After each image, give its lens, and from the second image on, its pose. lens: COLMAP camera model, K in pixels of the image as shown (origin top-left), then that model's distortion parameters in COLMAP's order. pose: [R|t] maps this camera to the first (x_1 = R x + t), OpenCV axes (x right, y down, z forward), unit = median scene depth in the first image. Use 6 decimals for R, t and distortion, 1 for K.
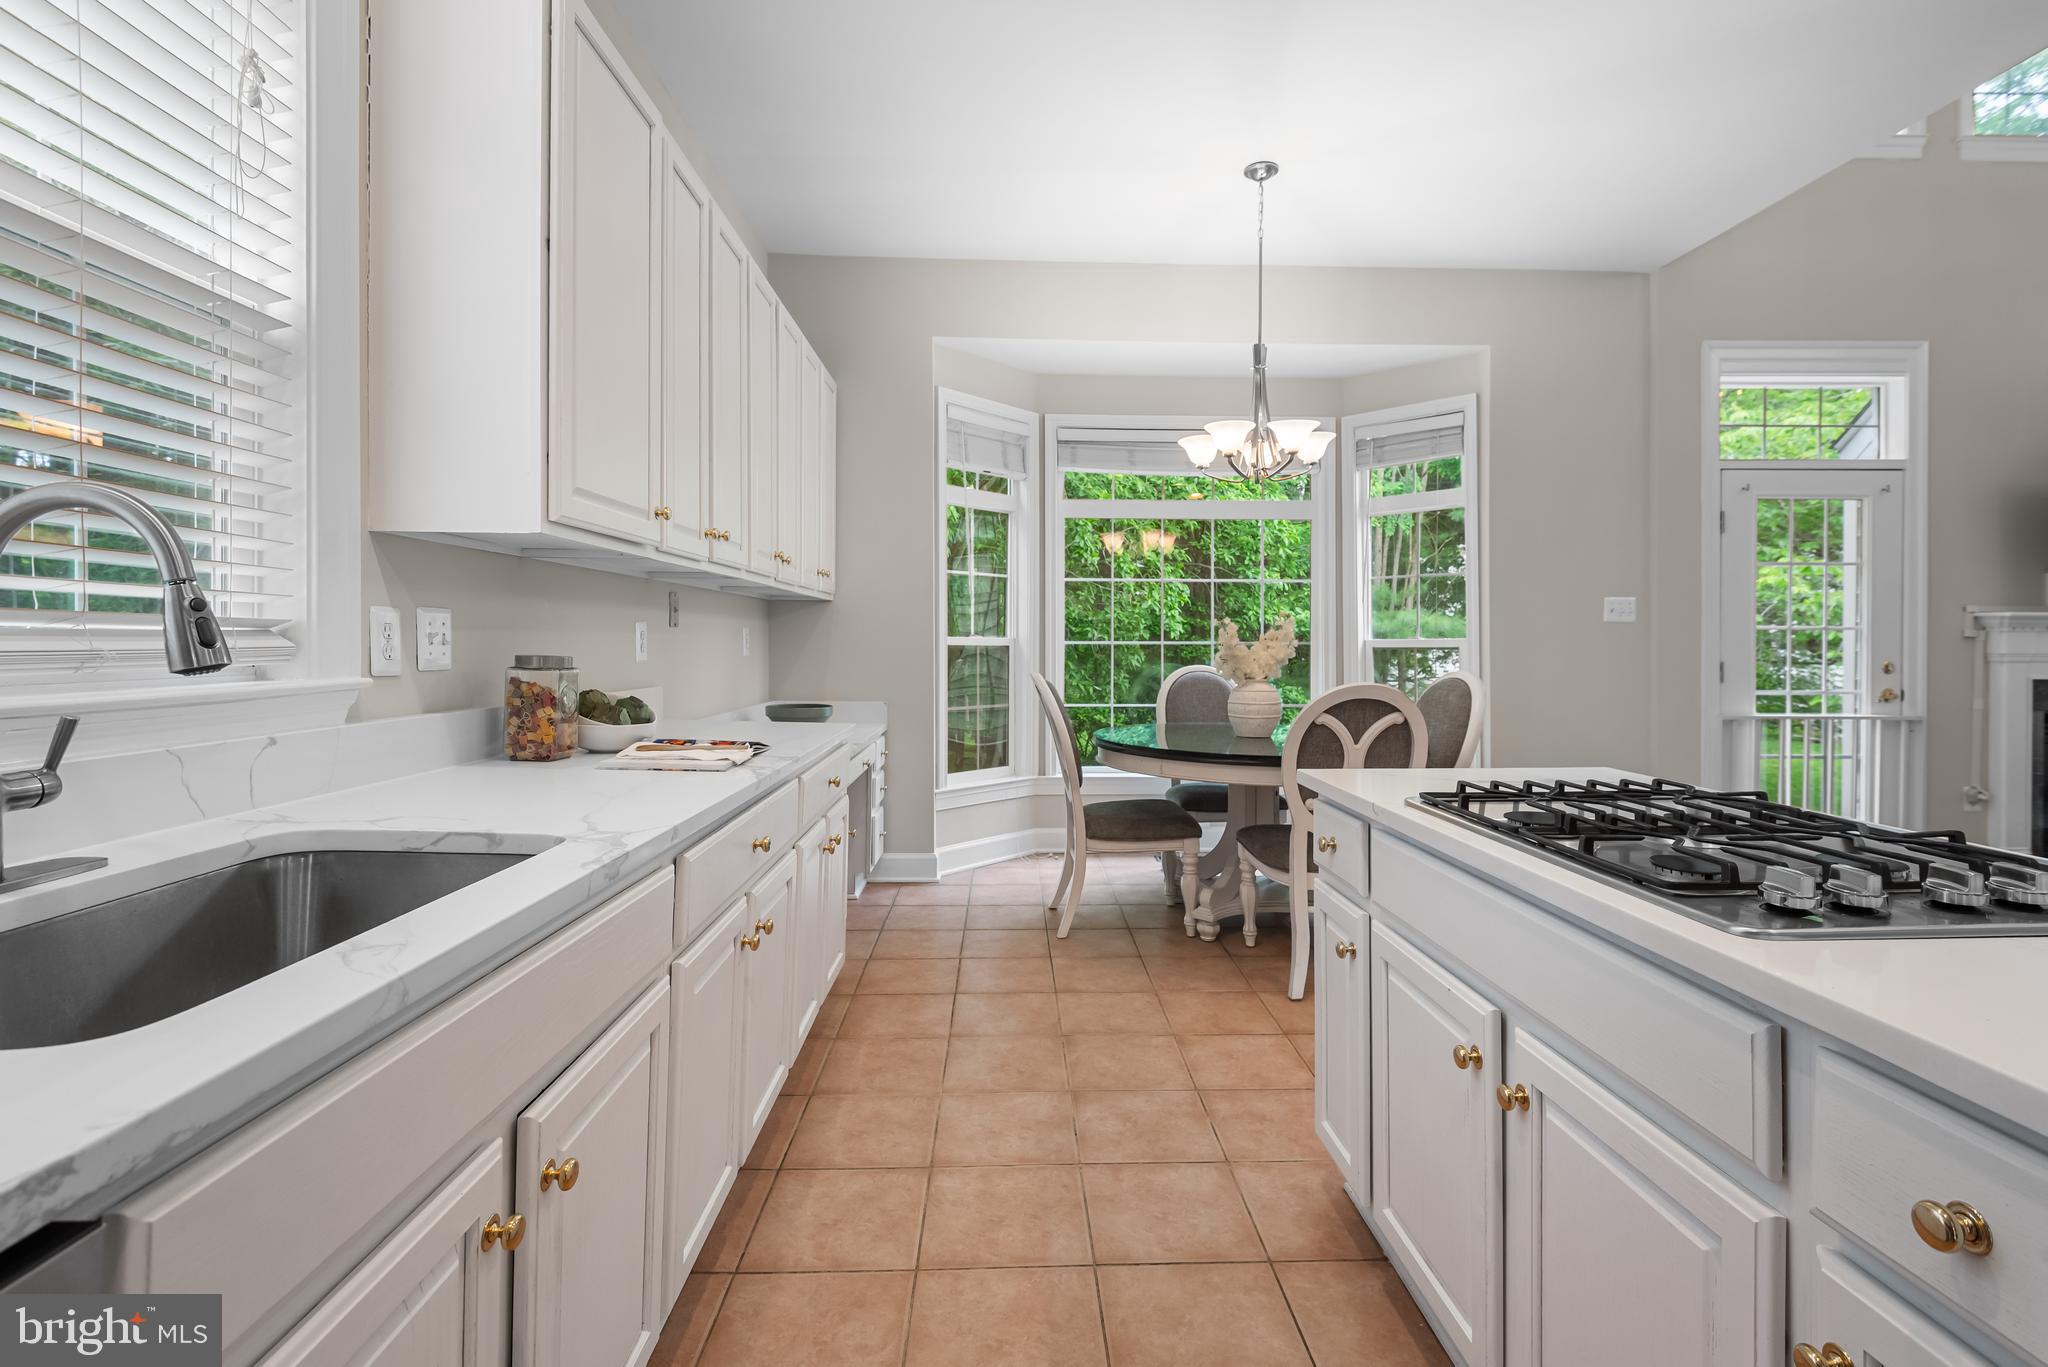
lens RADIAL K [[923.0, 0, 1021.2], [0, 923.0, 633.2], [0, 0, 1]] dist [0.023782, -0.011151]
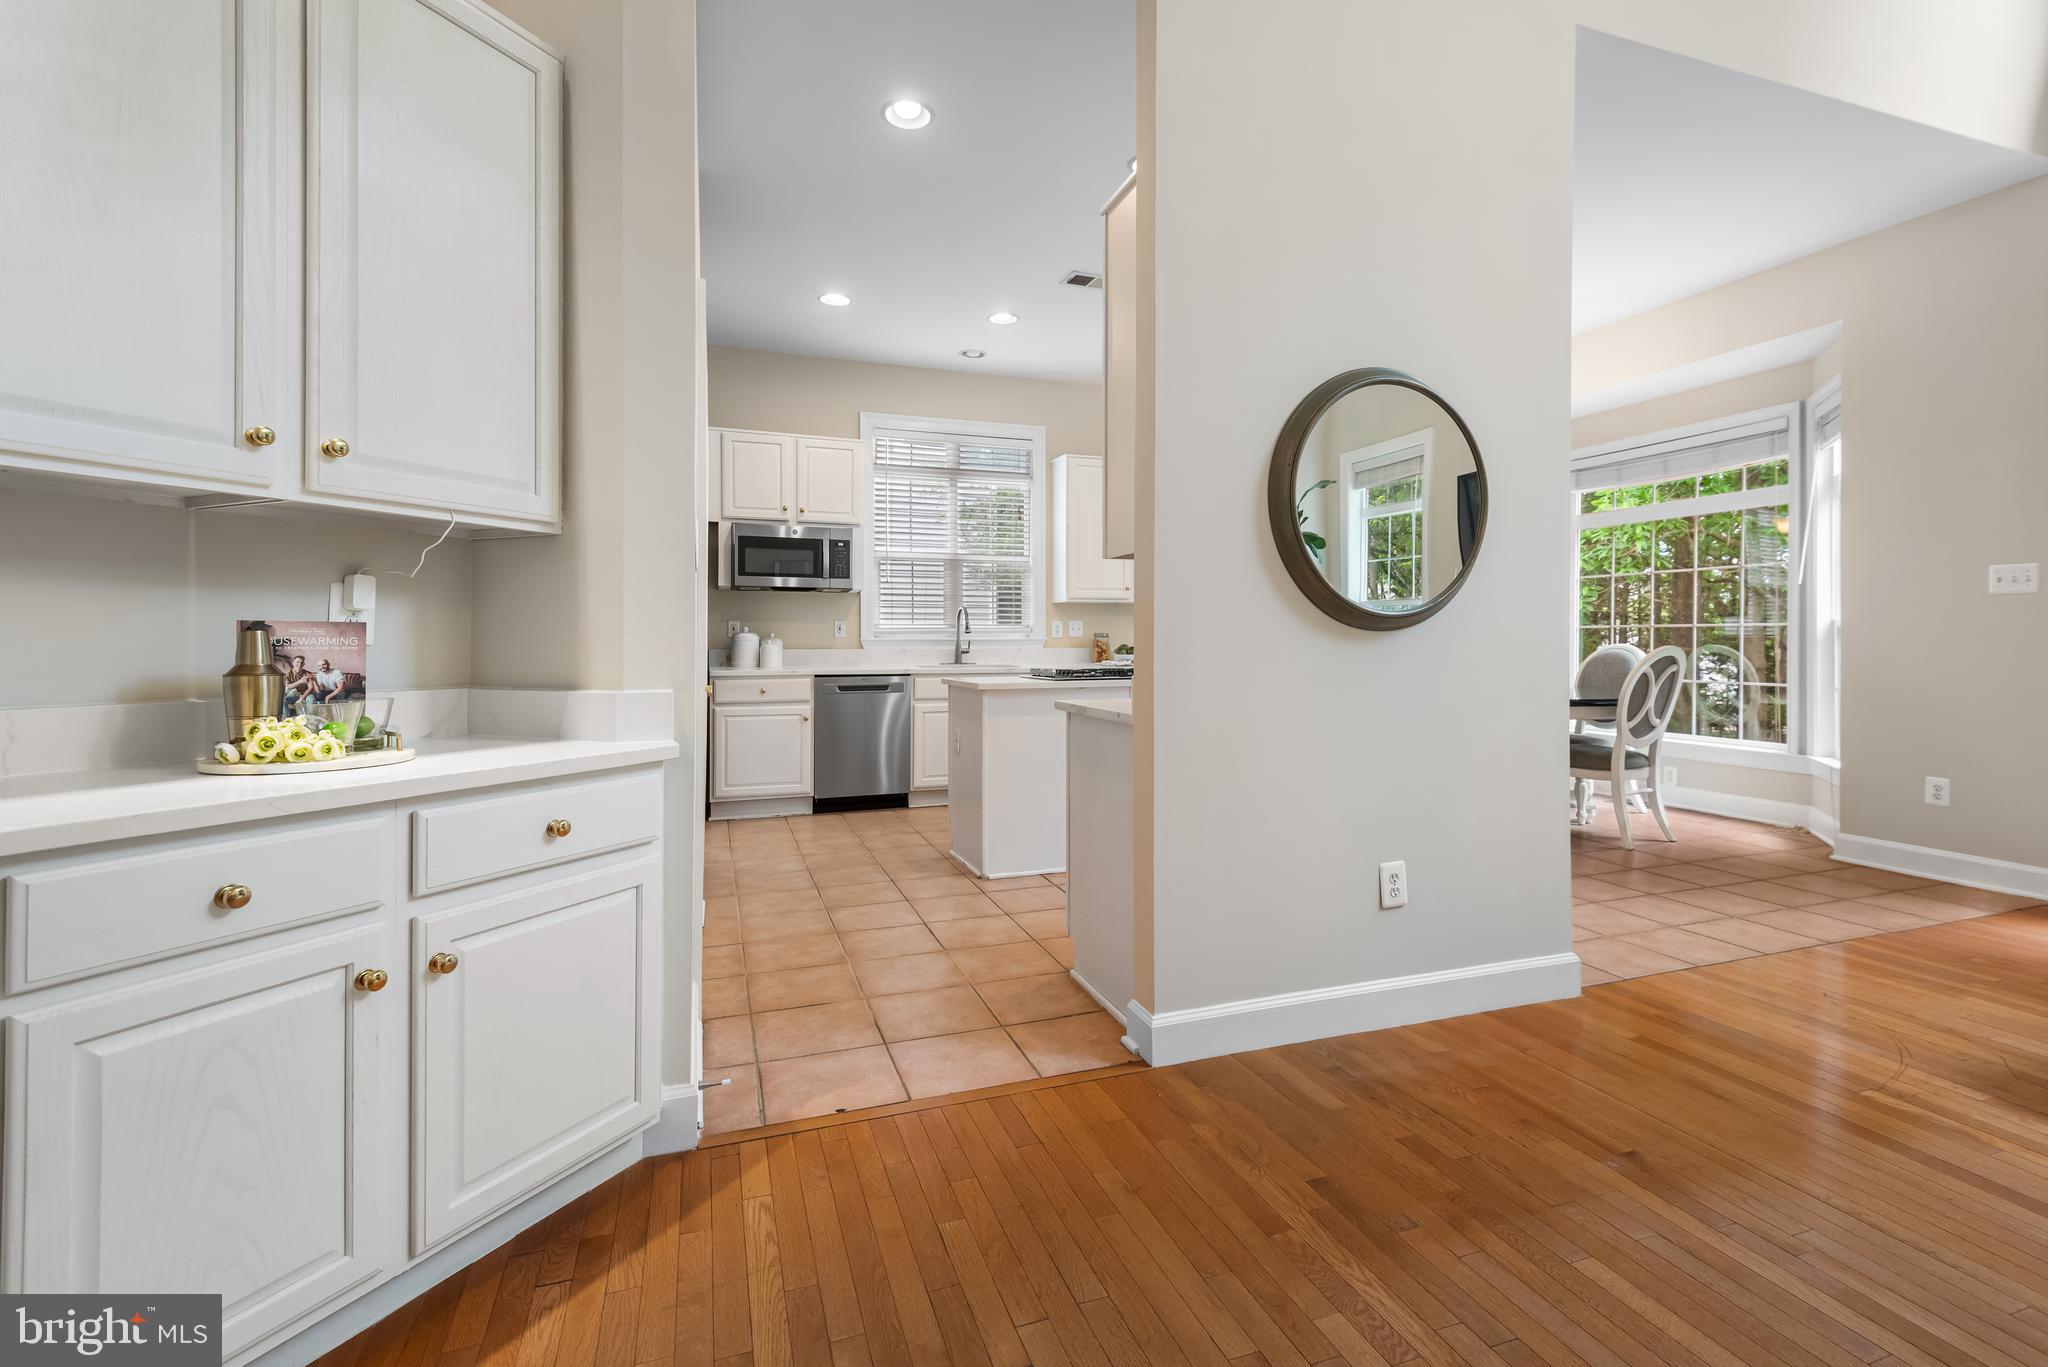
lens RADIAL K [[923.0, 0, 1035.2], [0, 923.0, 636.7], [0, 0, 1]] dist [0.023782, -0.011151]
pose [[0.302133, -0.007919, -0.953233, 1.900190], [0.012796, 0.999909, -0.004251, 0.033603], [0.953180, -0.010913, 0.302207, -0.198109]]
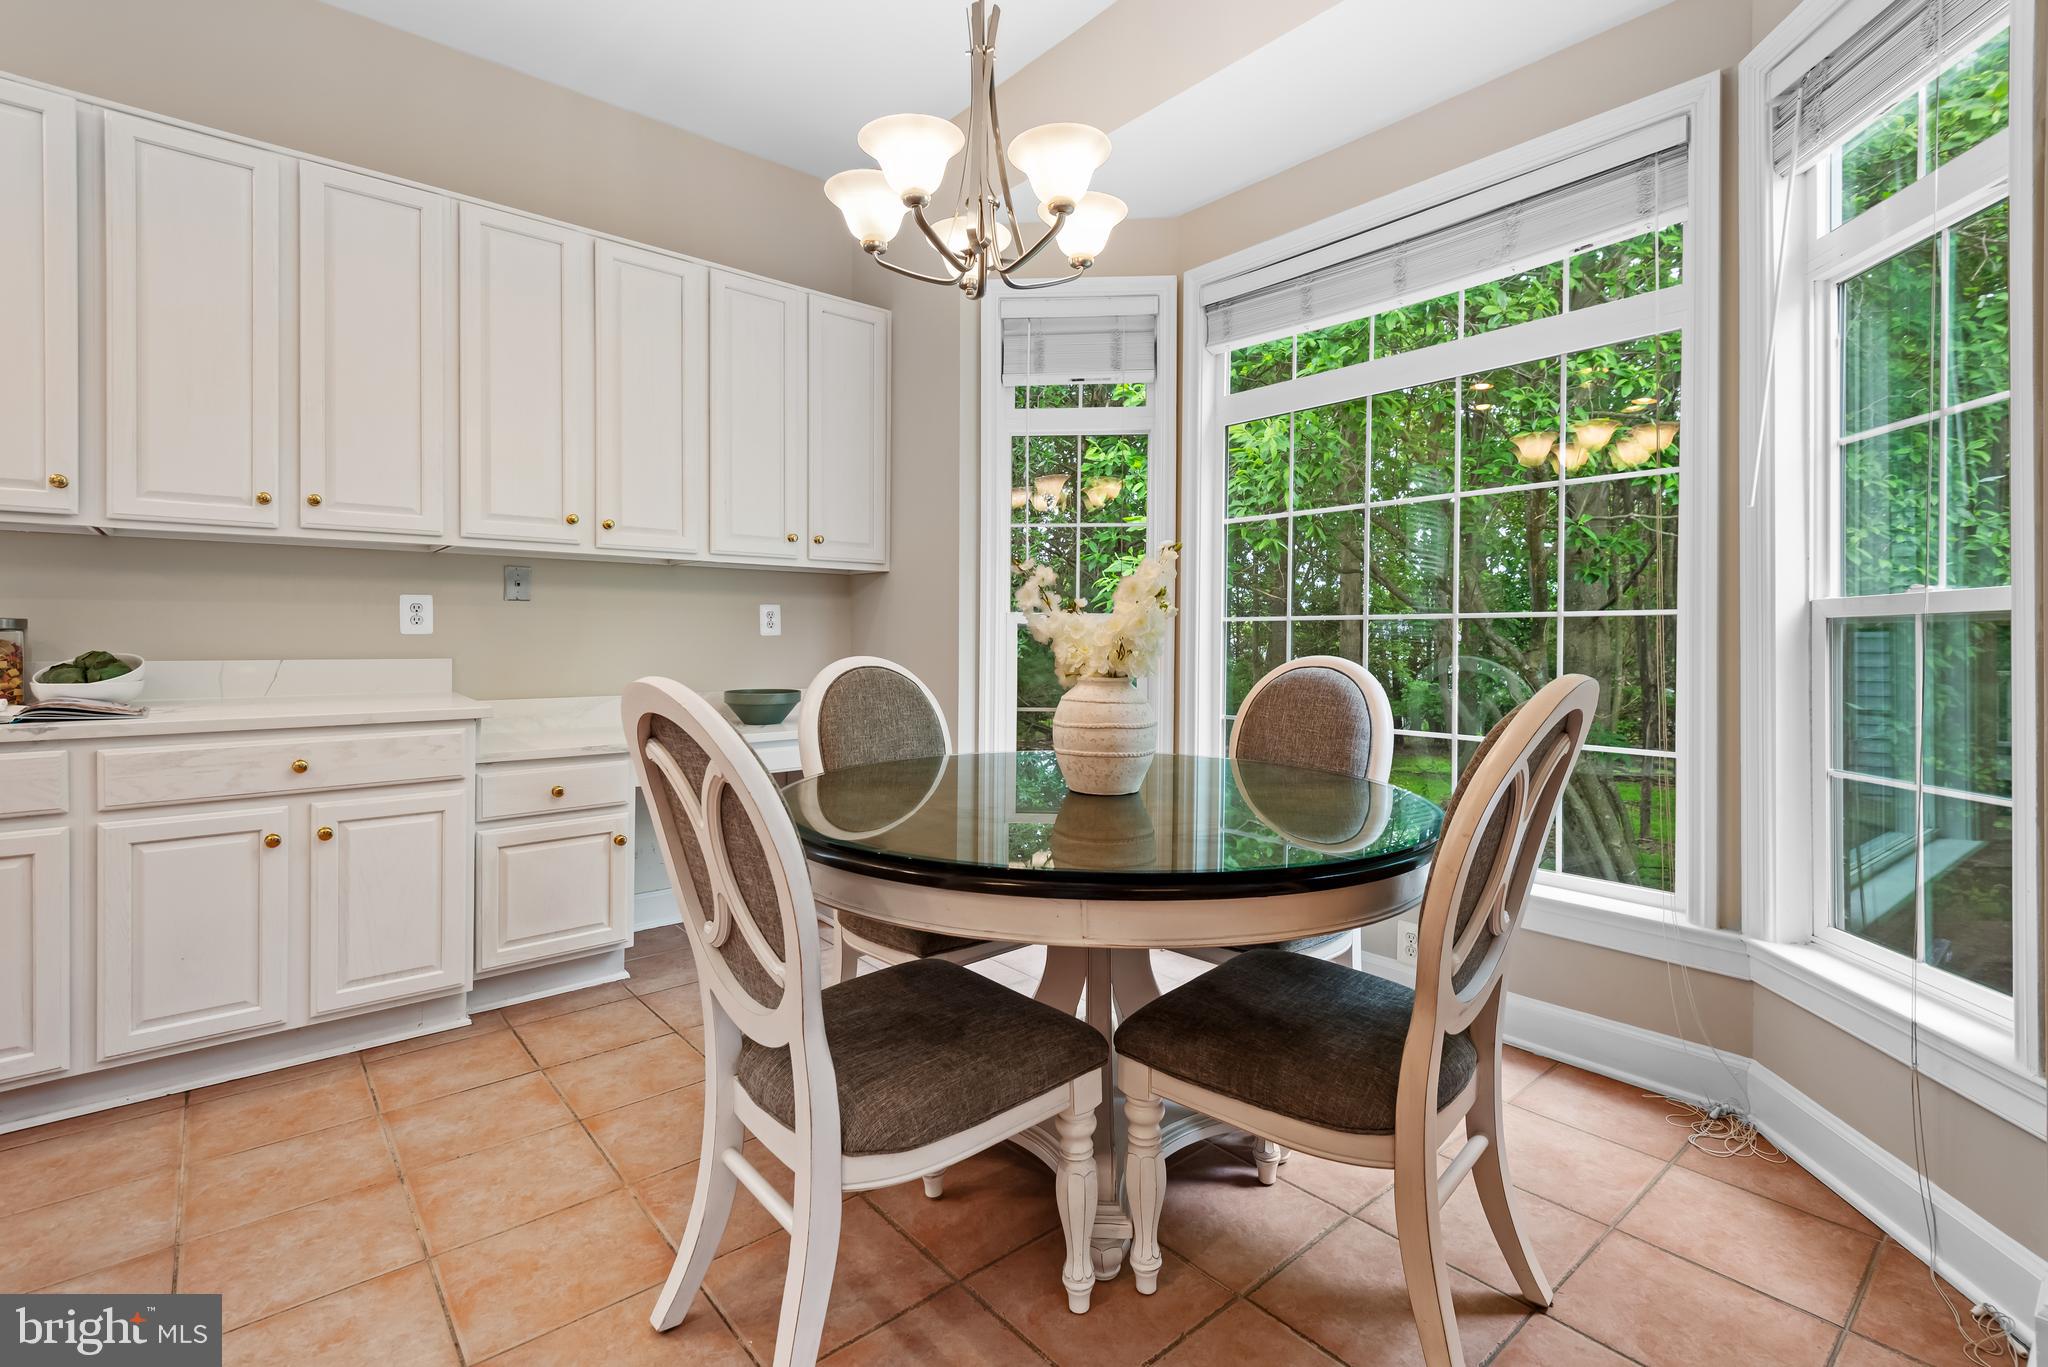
lens RADIAL K [[923.0, 0, 1034.8], [0, 923.0, 635.6], [0, 0, 1]] dist [0.023782, -0.011151]
pose [[0.634693, -0.002367, -0.772761, 0.834523], [0.005638, 0.999983, 0.001568, 0.035646], [0.772744, -0.005352, 0.634695, 0.885036]]
